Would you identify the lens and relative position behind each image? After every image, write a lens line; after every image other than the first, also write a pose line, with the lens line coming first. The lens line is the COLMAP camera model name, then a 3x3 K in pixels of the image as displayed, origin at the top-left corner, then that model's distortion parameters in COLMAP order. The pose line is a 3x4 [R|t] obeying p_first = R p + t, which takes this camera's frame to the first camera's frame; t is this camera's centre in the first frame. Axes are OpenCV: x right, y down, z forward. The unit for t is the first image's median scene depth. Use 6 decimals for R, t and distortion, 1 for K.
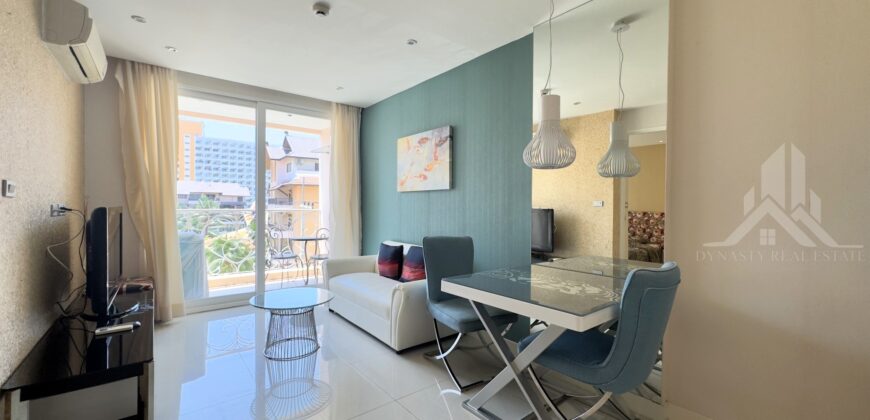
lens RADIAL K [[347.4, 0, 436.3], [0, 347.4, 209.5], [0, 0, 1]] dist [-0.001433, 0.000441]
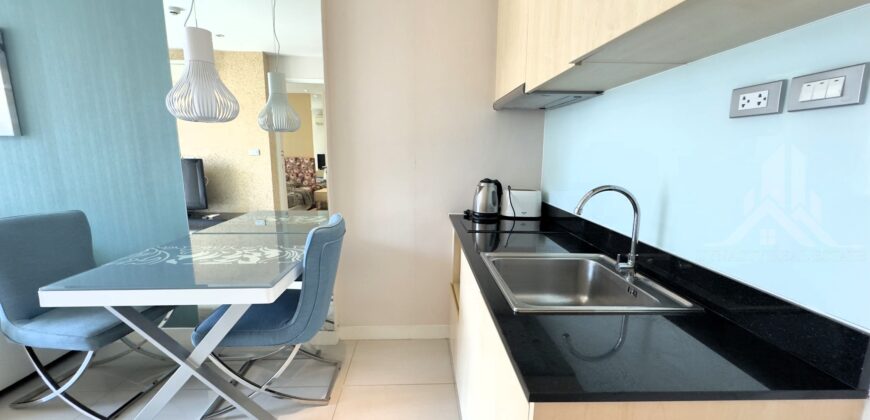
lens RADIAL K [[347.4, 0, 434.5], [0, 347.4, 210.3], [0, 0, 1]] dist [-0.001433, 0.000441]
pose [[0.601044, -0.140075, 0.786845, -0.016367], [0.007530, 0.985470, 0.169683, -0.026510], [-0.799180, -0.096062, 0.593366, 0.030108]]
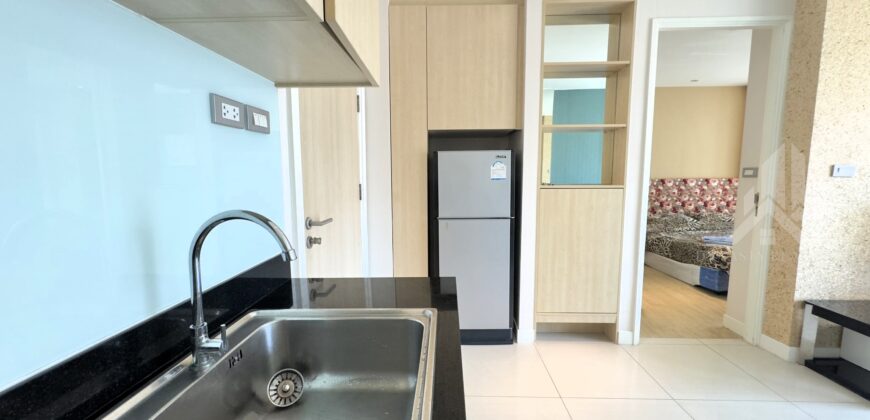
lens RADIAL K [[347.4, 0, 434.3], [0, 347.4, 210.5], [0, 0, 1]] dist [-0.001433, 0.000441]
pose [[-0.656605, 0.075688, -0.750427, 0.396991], [-0.011343, 0.993849, 0.110165, -0.015402], [0.754149, 0.080847, -0.651707, 0.290430]]
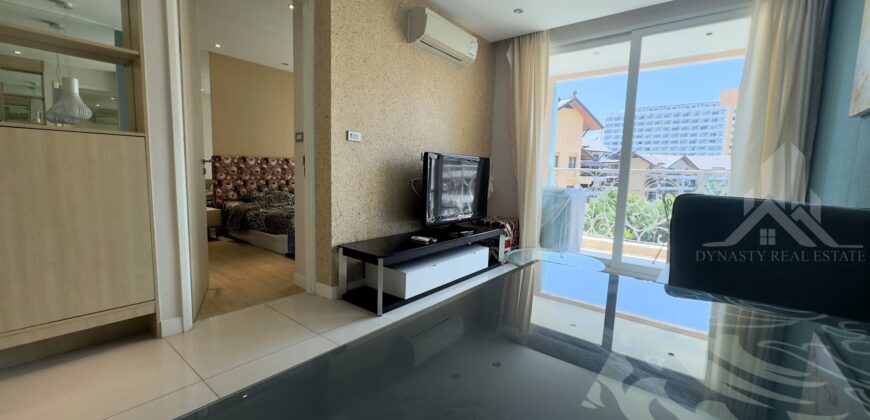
lens RADIAL K [[347.4, 0, 433.2], [0, 347.4, 208.9], [0, 0, 1]] dist [-0.001433, 0.000441]
pose [[0.212123, 0.103252, -0.971773, 0.254977], [-0.041028, 0.994467, 0.096708, 0.050668], [0.976381, 0.019356, 0.215186, 0.435659]]
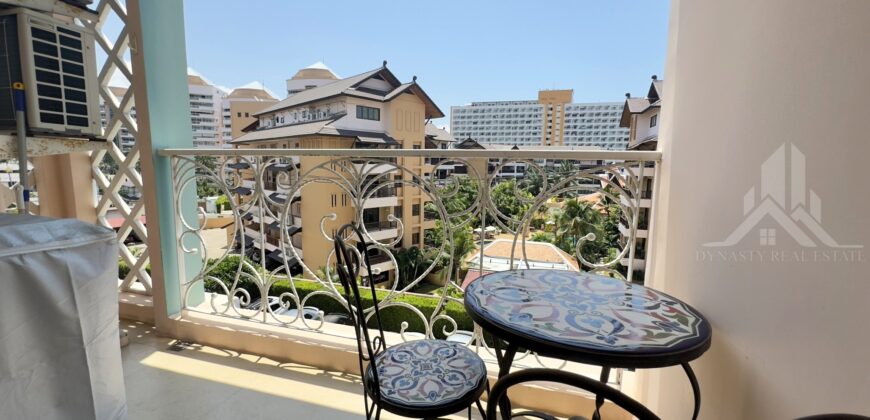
lens RADIAL K [[347.4, 0, 435.5], [0, 347.4, 207.4], [0, 0, 1]] dist [-0.001433, 0.000441]
pose [[0.570925, 0.102437, -0.814586, -0.402896], [-0.022638, 0.993773, 0.109104, 0.028983], [0.820690, -0.043849, 0.569689, 1.341385]]
